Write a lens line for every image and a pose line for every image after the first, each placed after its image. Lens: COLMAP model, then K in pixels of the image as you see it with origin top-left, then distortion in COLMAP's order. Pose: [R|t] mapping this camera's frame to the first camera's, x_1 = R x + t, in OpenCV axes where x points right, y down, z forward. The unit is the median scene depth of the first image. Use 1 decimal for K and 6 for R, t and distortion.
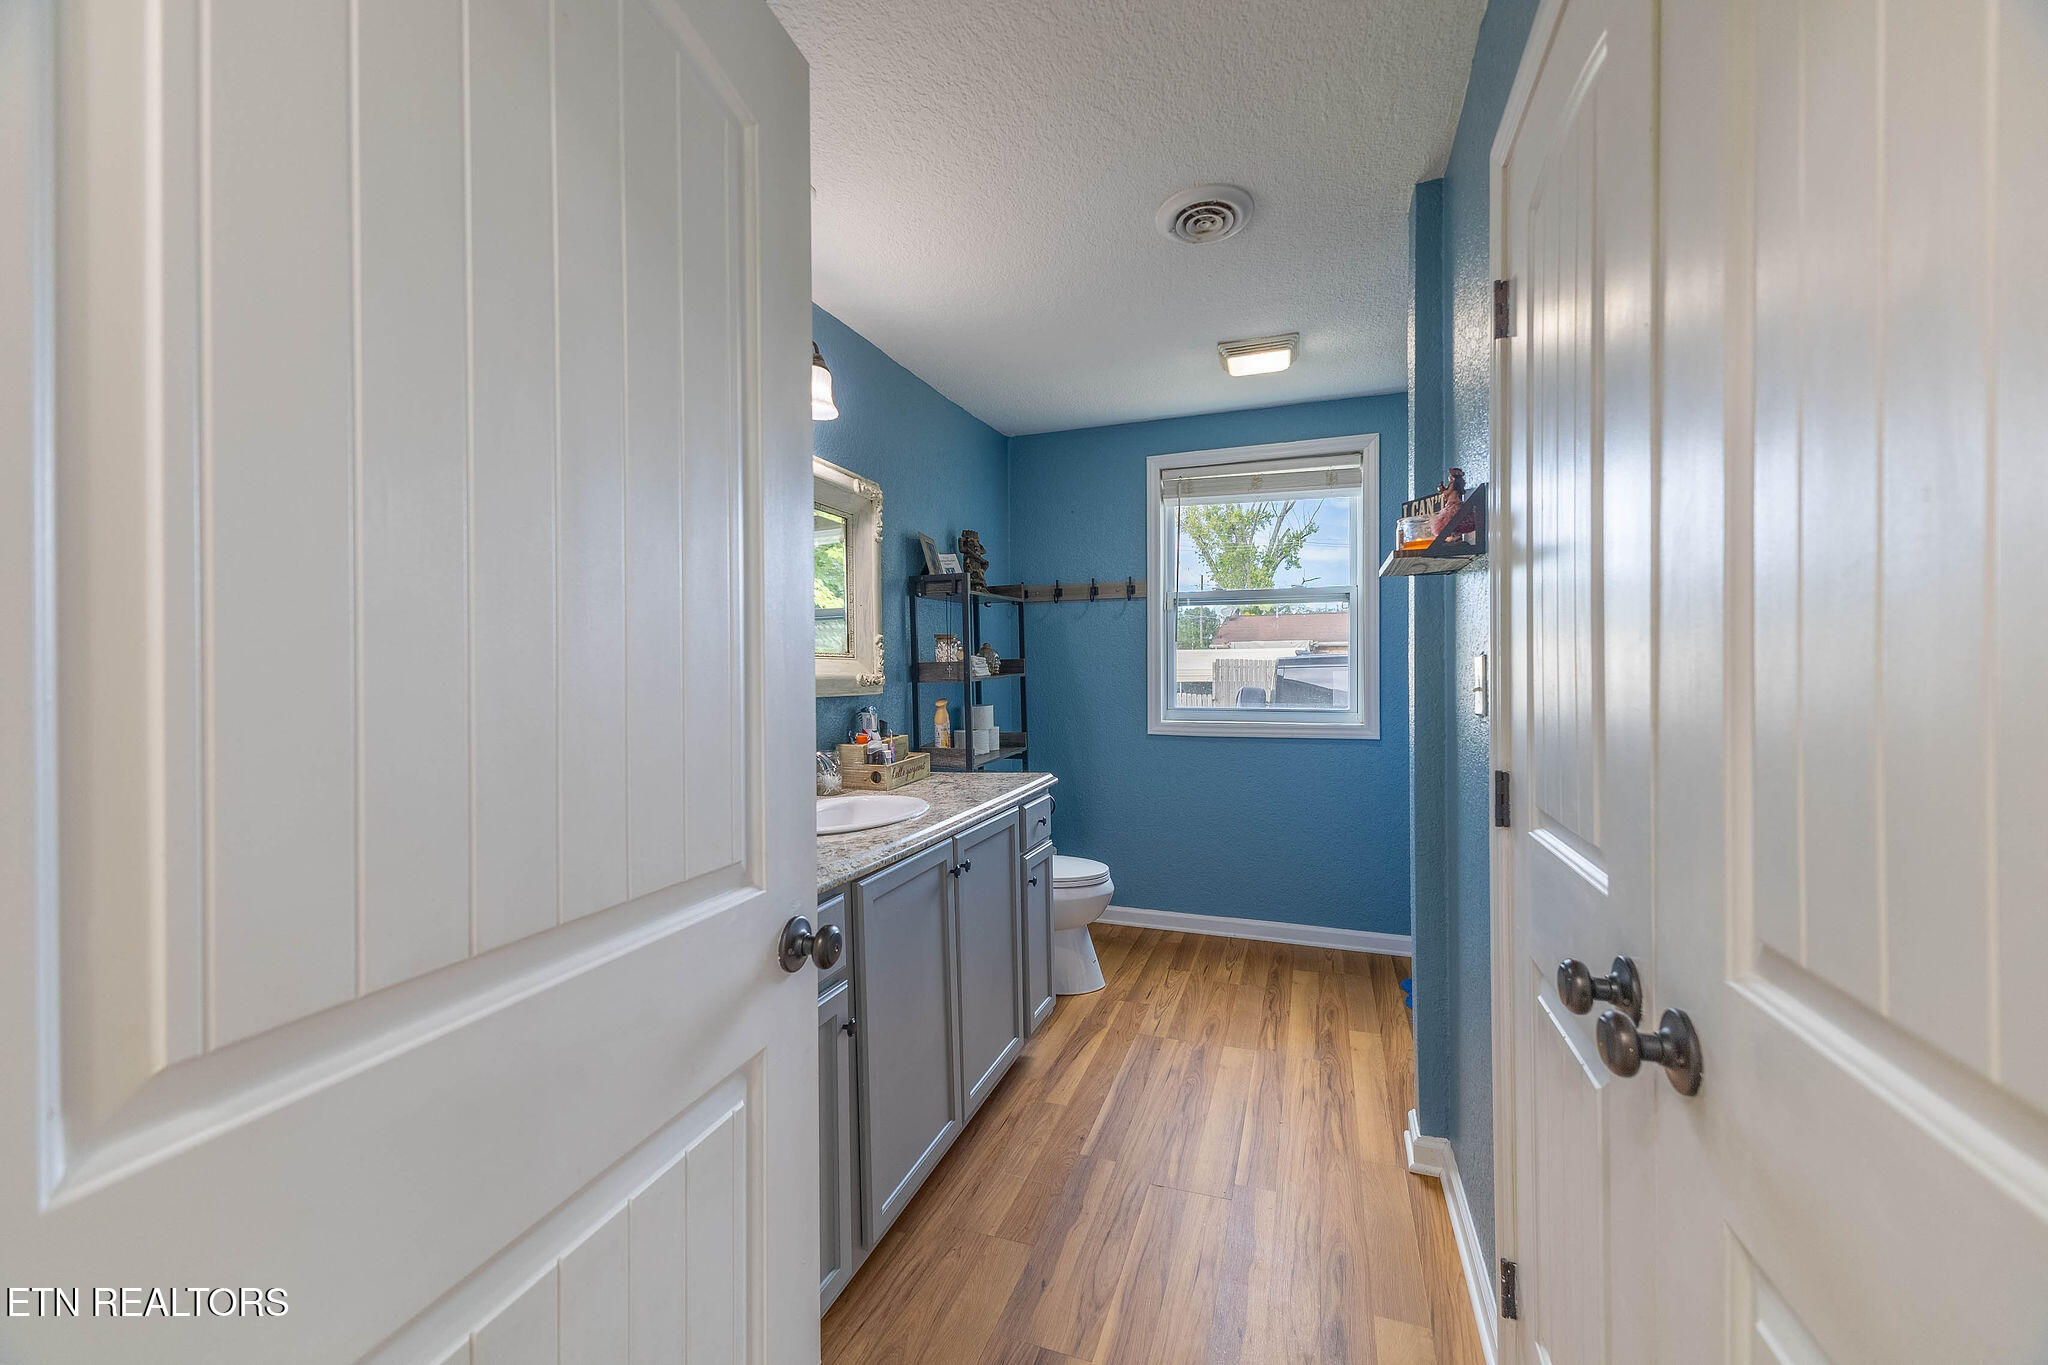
lens RADIAL K [[811.6, 0, 1020.9], [0, 811.6, 672.6], [0, 0, 1]] dist [0.014245, -0.000502]
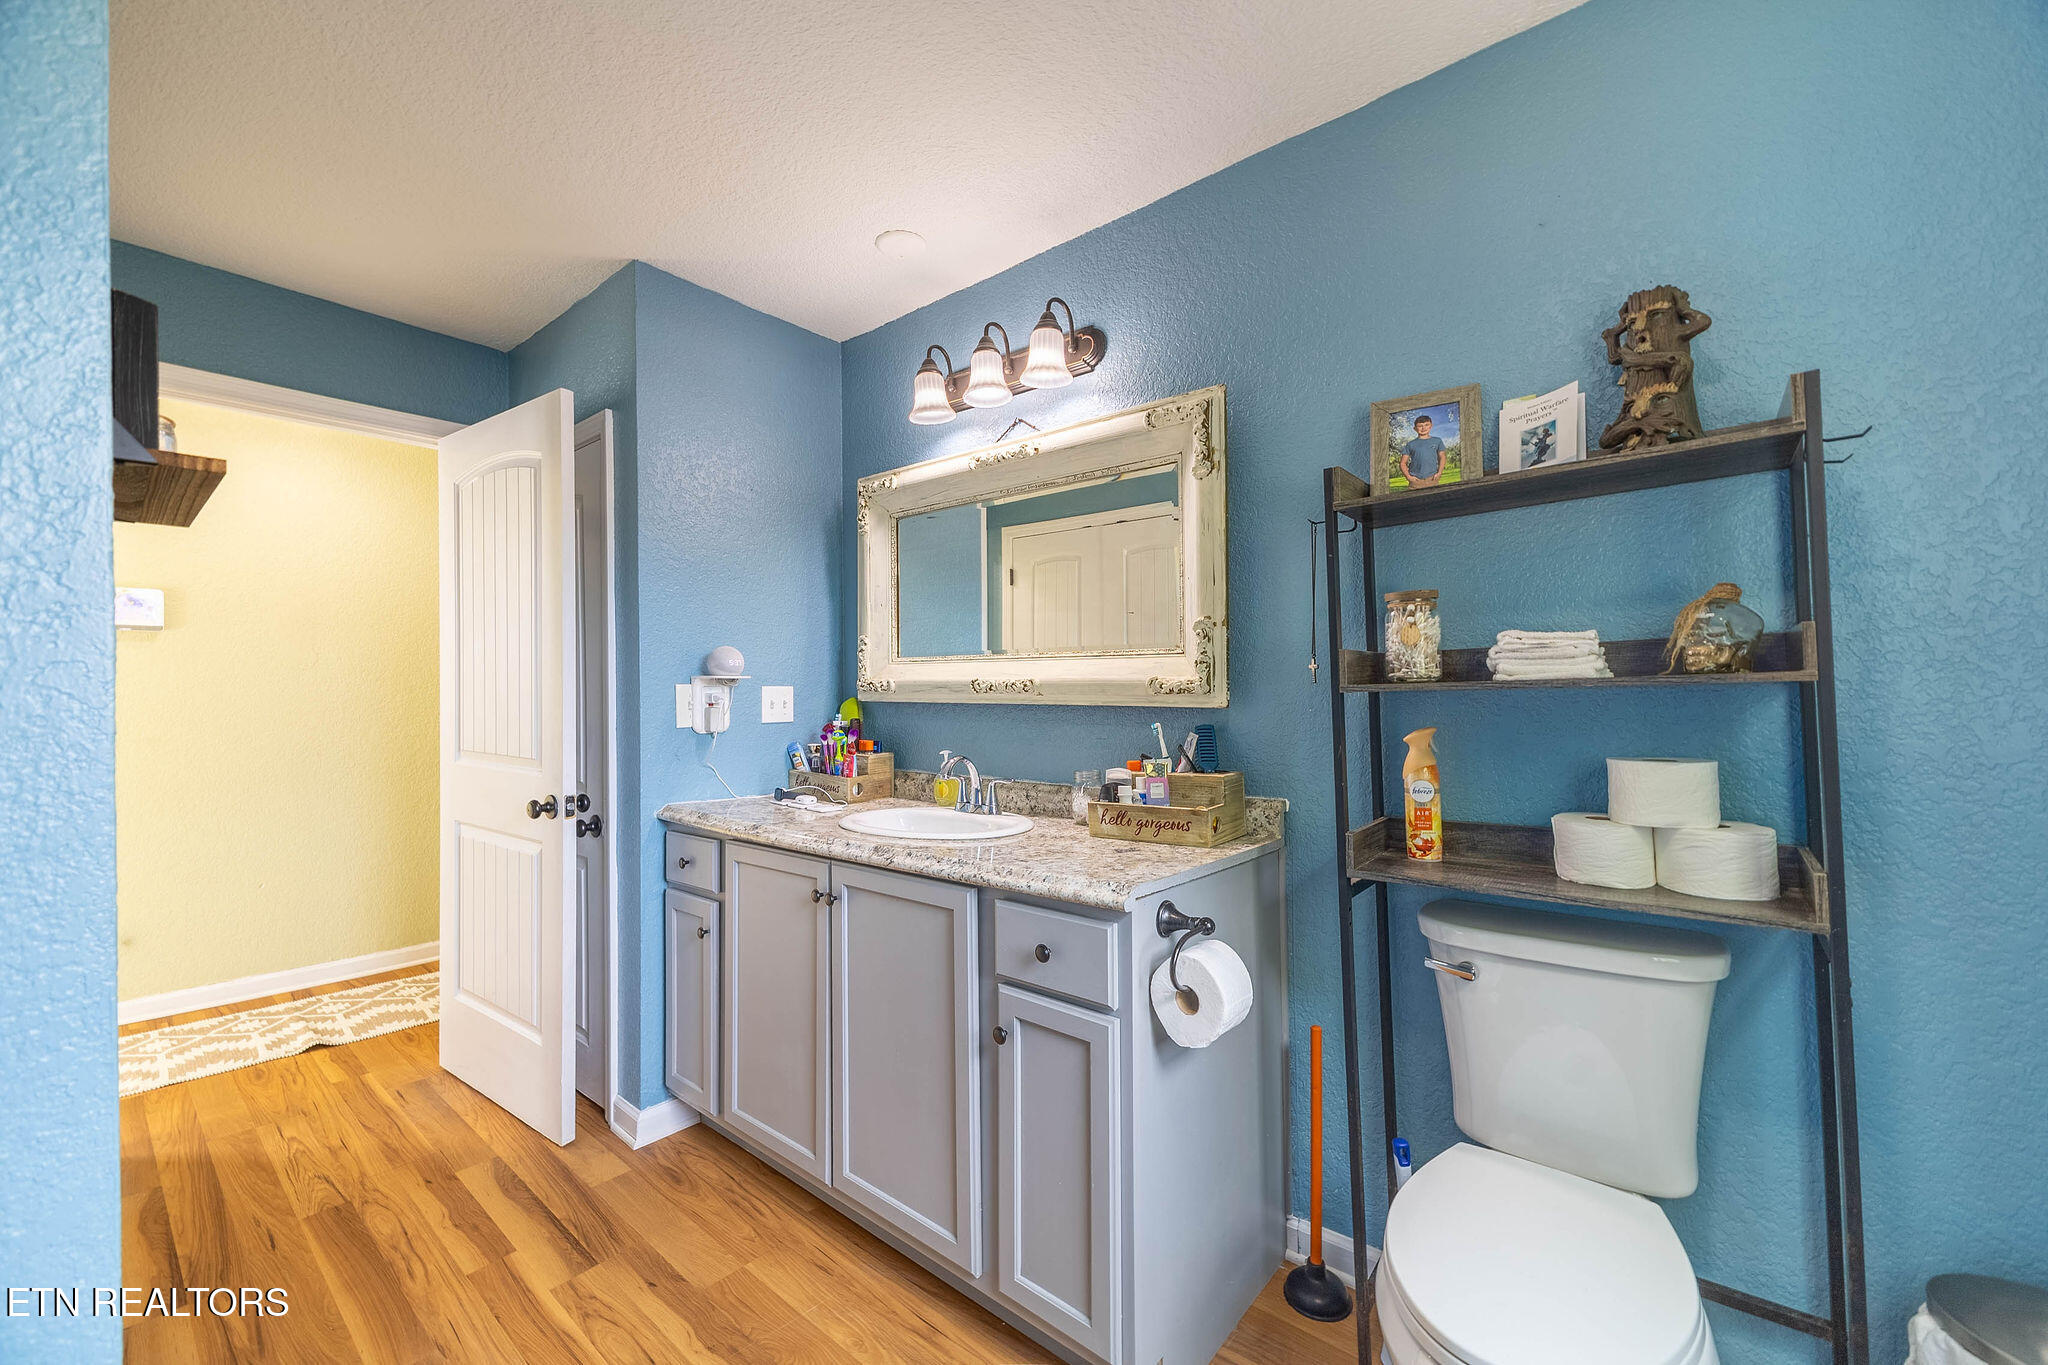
lens RADIAL K [[811.6, 0, 1019.1], [0, 811.6, 675.8], [0, 0, 1]] dist [0.014245, -0.000502]
pose [[-0.343192, -0.009302, -0.939219, 0.673037], [-0.003504, 0.999957, -0.008623, 0.009805], [0.939259, 0.000332, -0.343210, 1.445964]]
